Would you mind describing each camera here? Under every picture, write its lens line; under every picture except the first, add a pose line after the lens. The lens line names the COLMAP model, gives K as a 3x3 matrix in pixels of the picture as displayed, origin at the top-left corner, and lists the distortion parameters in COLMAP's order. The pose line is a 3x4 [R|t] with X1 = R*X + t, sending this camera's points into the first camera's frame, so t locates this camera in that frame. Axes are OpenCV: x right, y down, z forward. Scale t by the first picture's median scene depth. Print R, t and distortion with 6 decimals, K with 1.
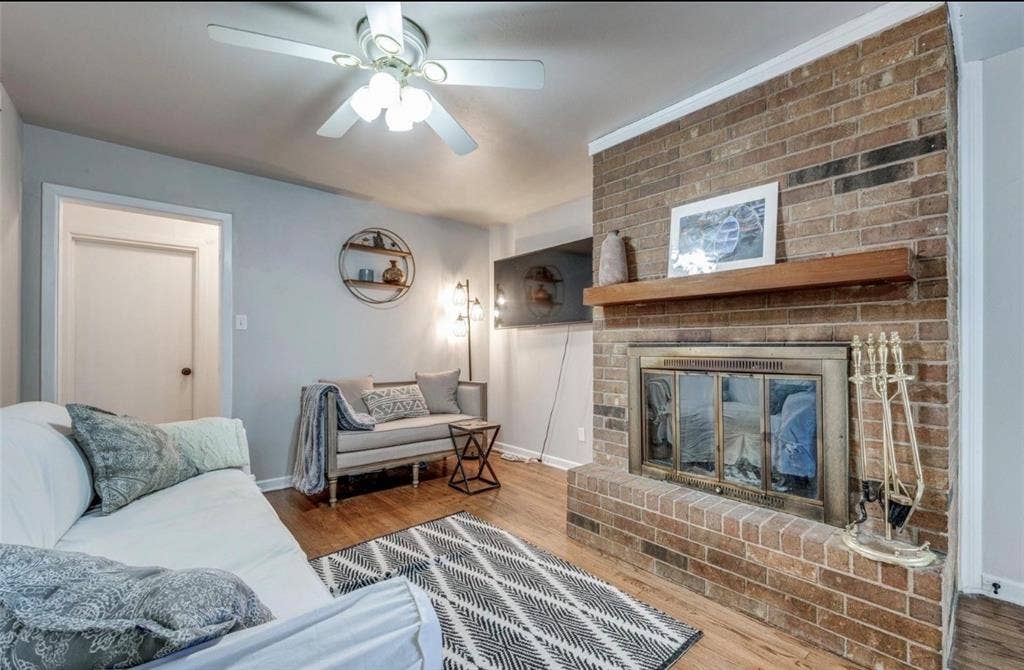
lens RADIAL K [[430.6, 0, 512.0], [0, 430.6, 335.0], [0, 0, 1]] dist [0.000253, -0.000044]
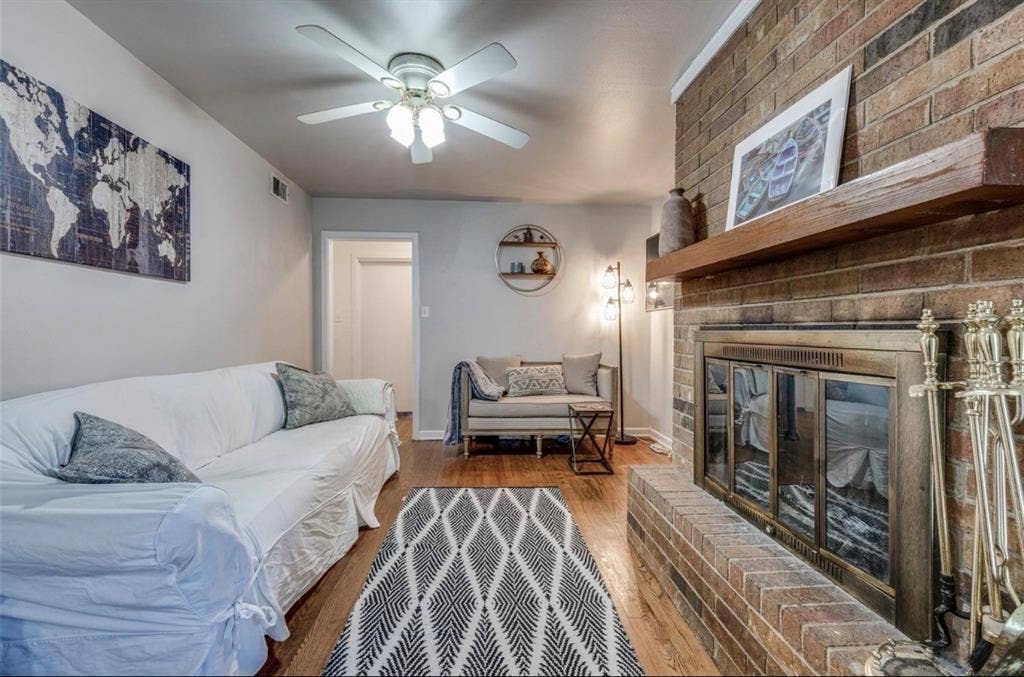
lens RADIAL K [[409.9, 0, 509.8], [0, 409.9, 330.3], [0, 0, 1]] dist [0.001841, 0.000201]
pose [[0.797866, 0.001585, -0.602832, 0.466672], [0.014210, 0.999669, 0.021436, 0.006465], [0.602667, -0.025669, 0.797580, 0.173829]]
